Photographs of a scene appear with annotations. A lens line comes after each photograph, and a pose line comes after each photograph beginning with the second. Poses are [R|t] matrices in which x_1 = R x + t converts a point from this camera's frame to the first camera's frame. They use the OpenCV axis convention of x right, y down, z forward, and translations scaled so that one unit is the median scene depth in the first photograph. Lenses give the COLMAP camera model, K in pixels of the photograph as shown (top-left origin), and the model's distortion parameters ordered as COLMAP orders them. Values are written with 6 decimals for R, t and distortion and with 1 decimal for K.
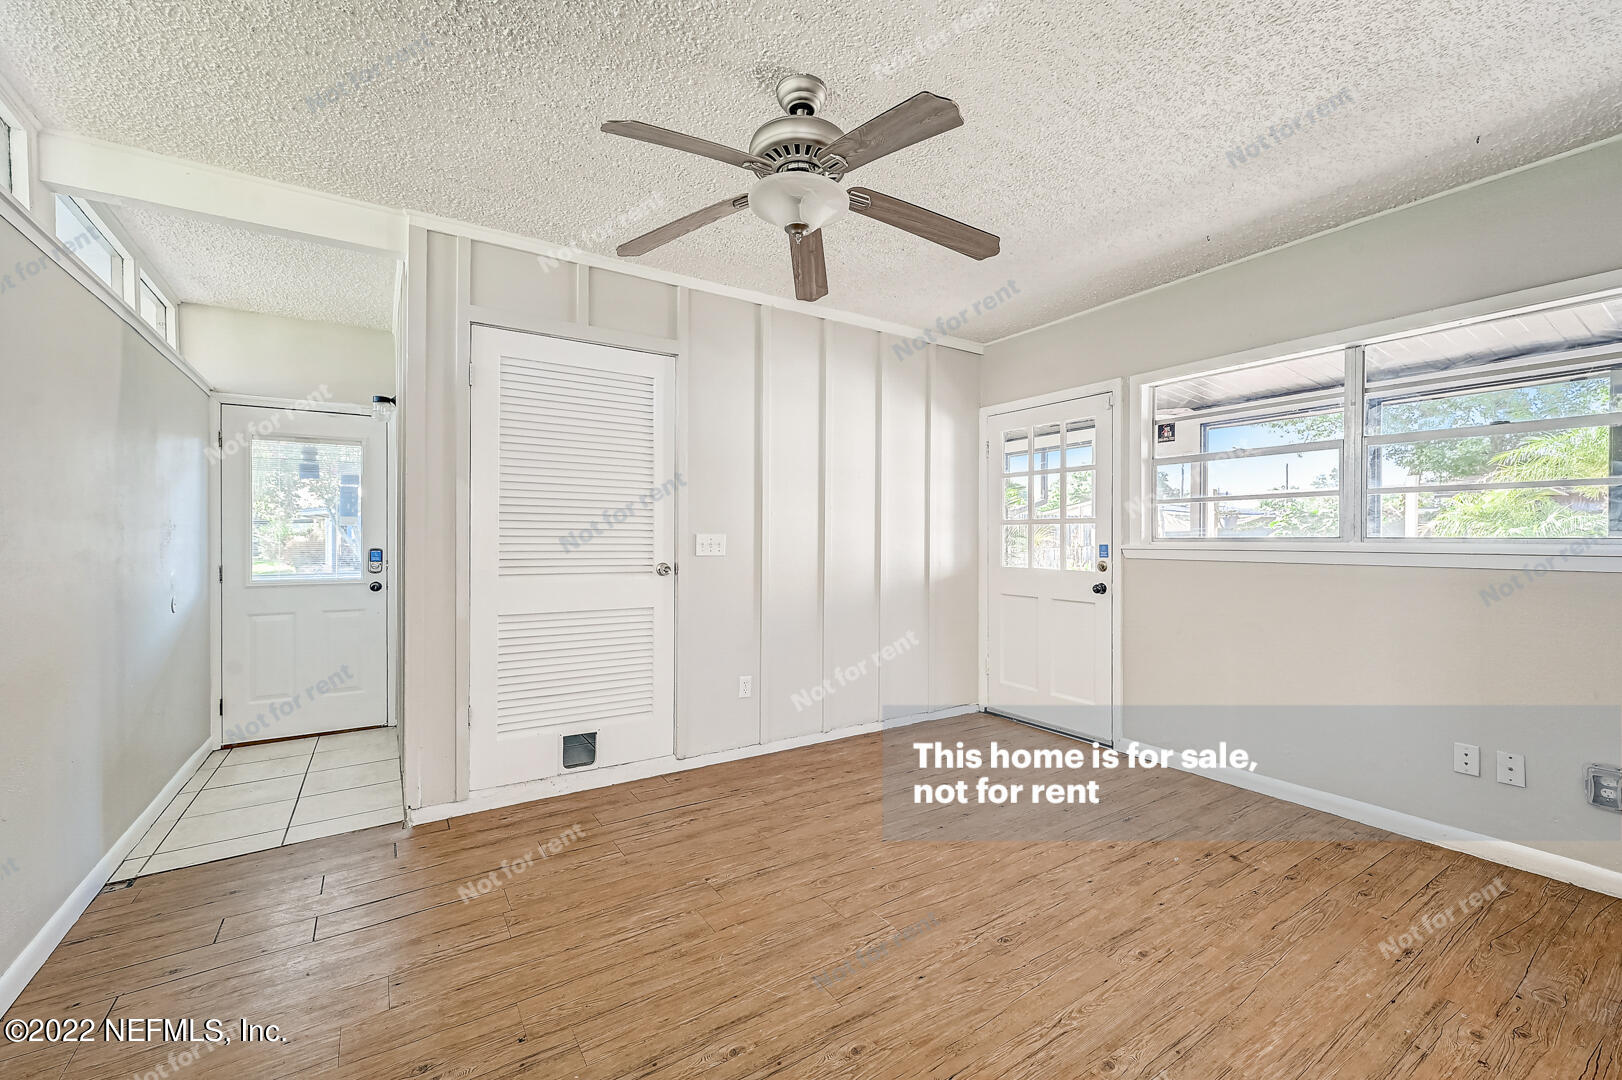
lens RADIAL K [[656.8, 0, 819.8], [0, 656.8, 537.9], [0, 0, 1]] dist [0.000088, -0.000084]
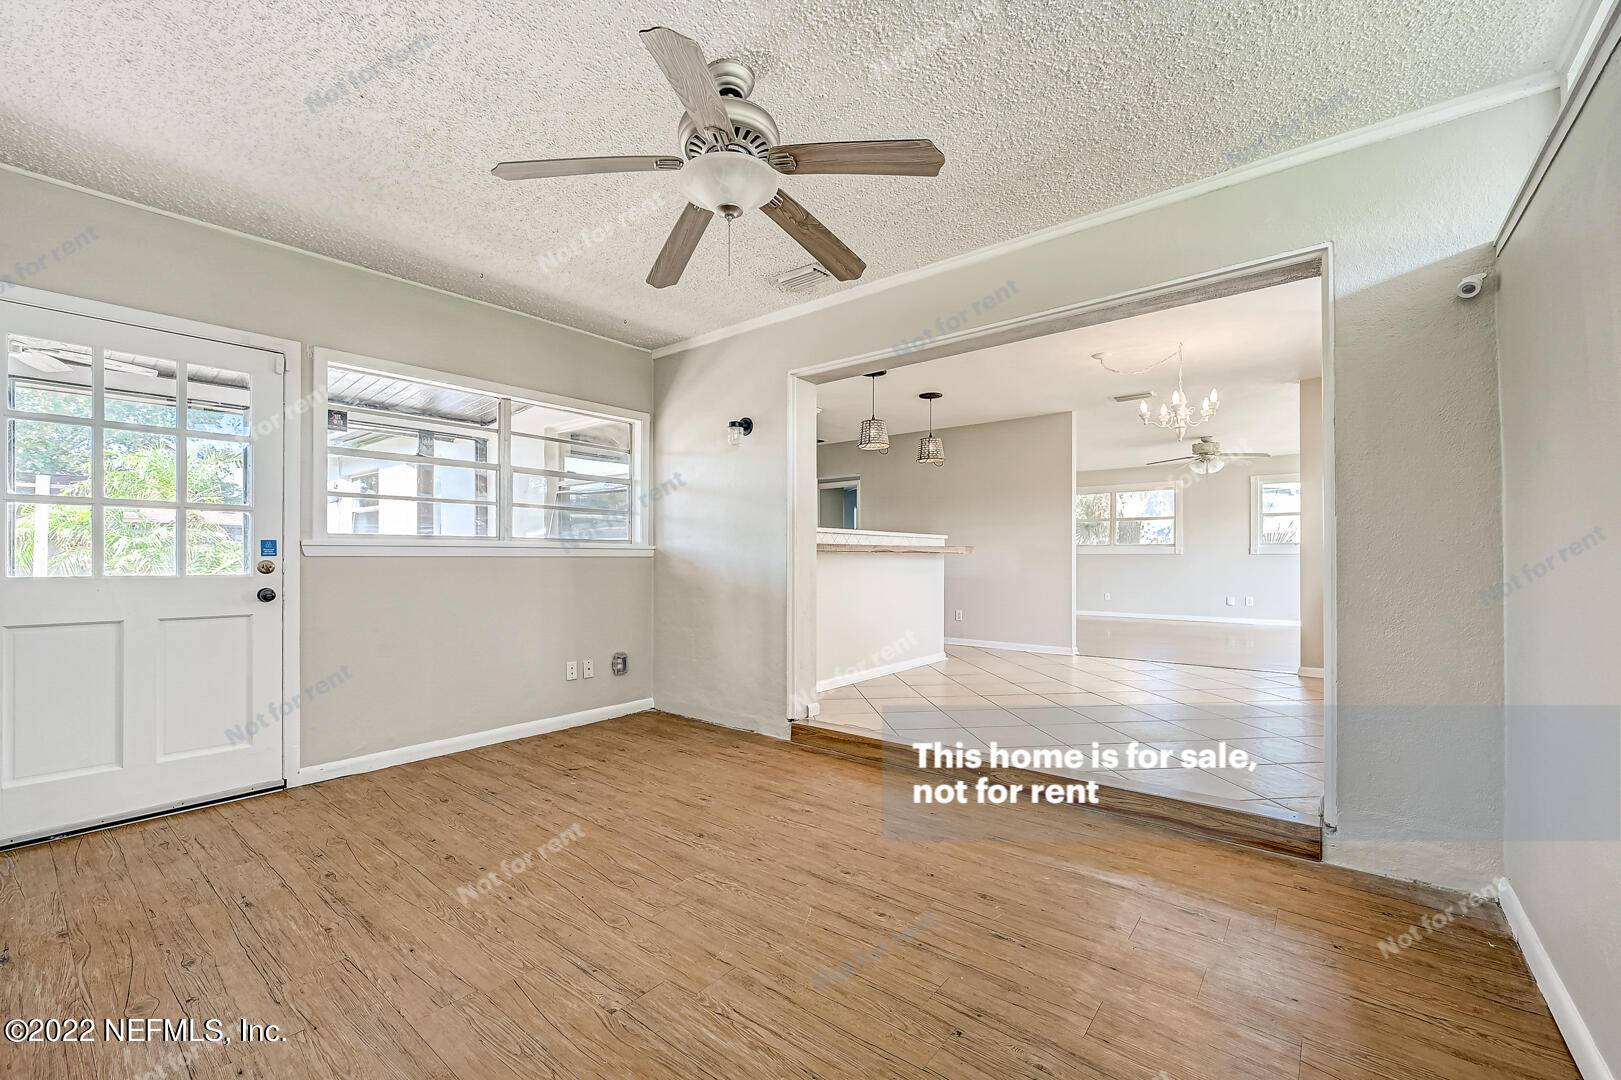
lens RADIAL K [[662.7, 0, 812.1], [0, 662.7, 554.9], [0, 0, 1]] dist [0.000077, -0.000010]
pose [[-0.298797, 0.002835, 0.954312, -0.794112], [0.001964, 0.999995, -0.002356, 0.046632], [-0.954315, 0.001171, -0.298801, 0.904317]]
